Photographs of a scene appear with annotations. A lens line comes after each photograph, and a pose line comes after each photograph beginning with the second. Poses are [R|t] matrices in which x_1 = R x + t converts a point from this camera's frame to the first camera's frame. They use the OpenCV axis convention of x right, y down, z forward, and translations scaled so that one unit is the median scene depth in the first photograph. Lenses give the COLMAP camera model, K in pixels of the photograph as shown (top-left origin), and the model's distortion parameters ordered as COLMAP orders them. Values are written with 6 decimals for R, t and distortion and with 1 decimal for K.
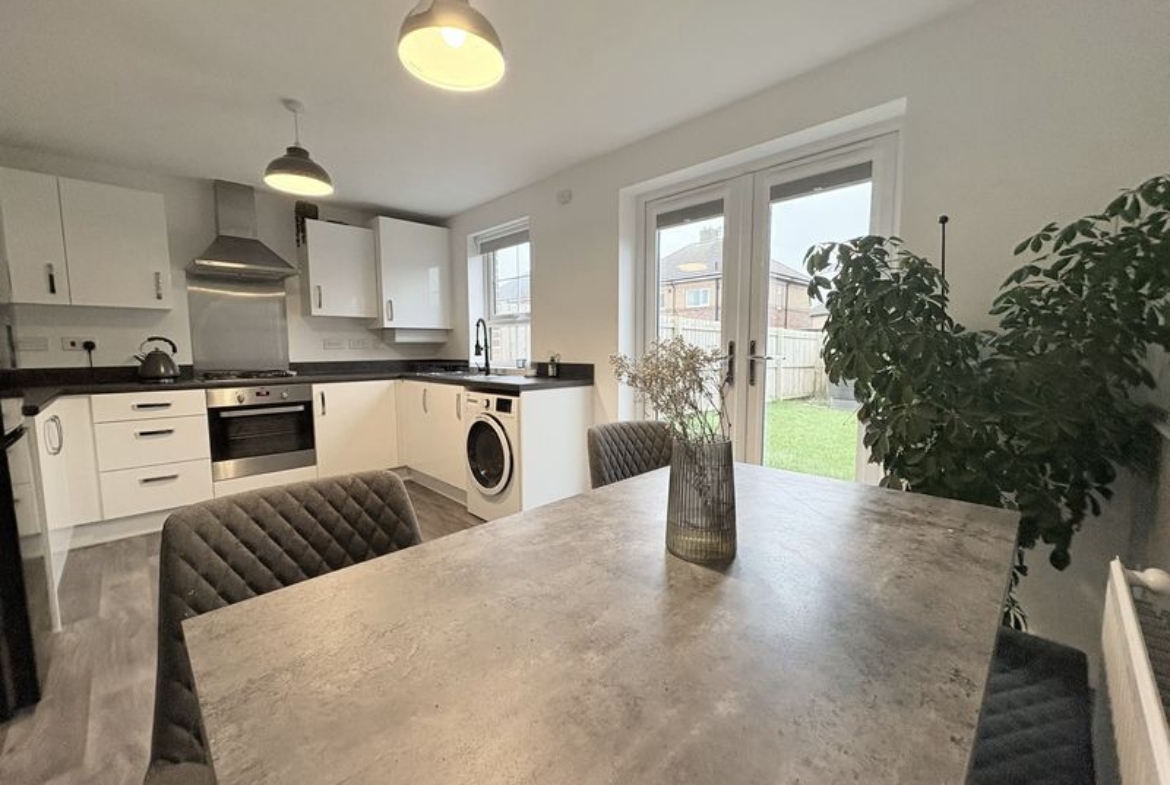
lens RADIAL K [[464.7, 0, 585.0], [0, 464.7, 392.5], [0, 0, 1]] dist [-0.000243, 0.000055]
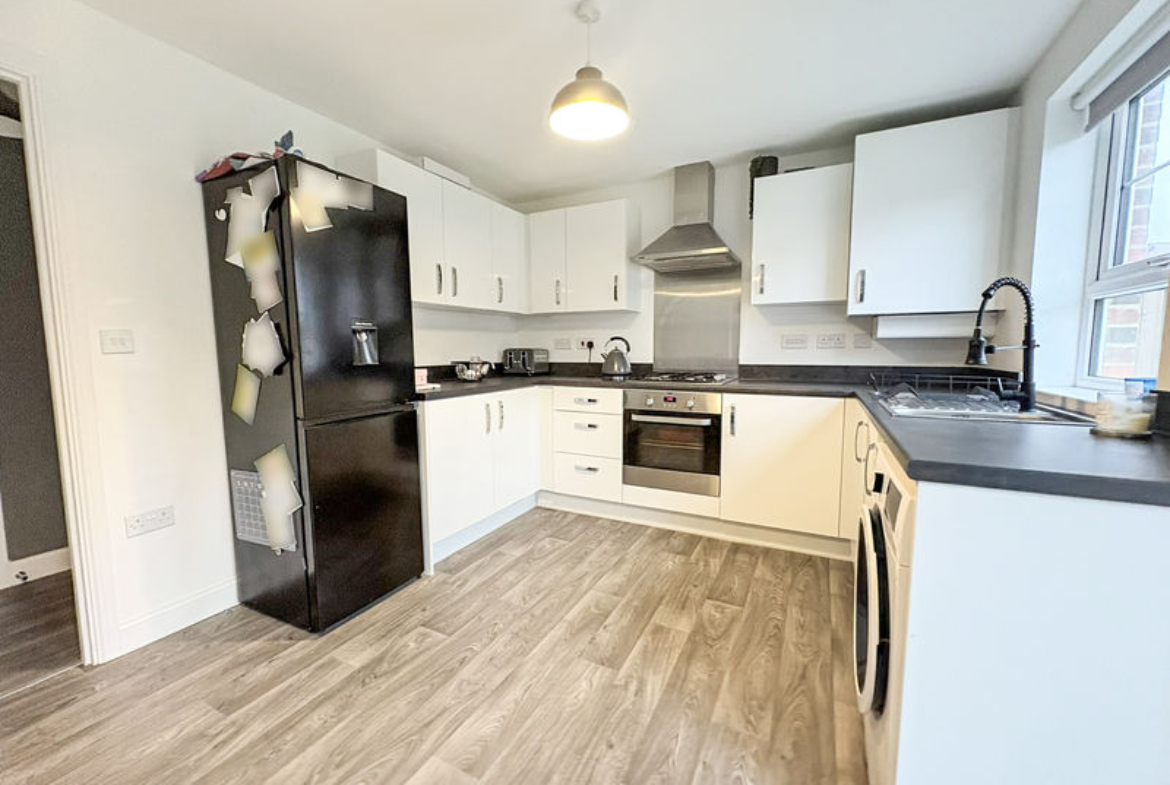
lens RADIAL K [[464.7, 0, 585.0], [0, 464.7, 392.5], [0, 0, 1]] dist [-0.000243, 0.000055]
pose [[0.318178, 0.092834, -0.943475, 0.078184], [-0.089748, 0.993674, 0.067506, -0.056278], [0.943773, 0.063196, 0.324497, 0.579211]]
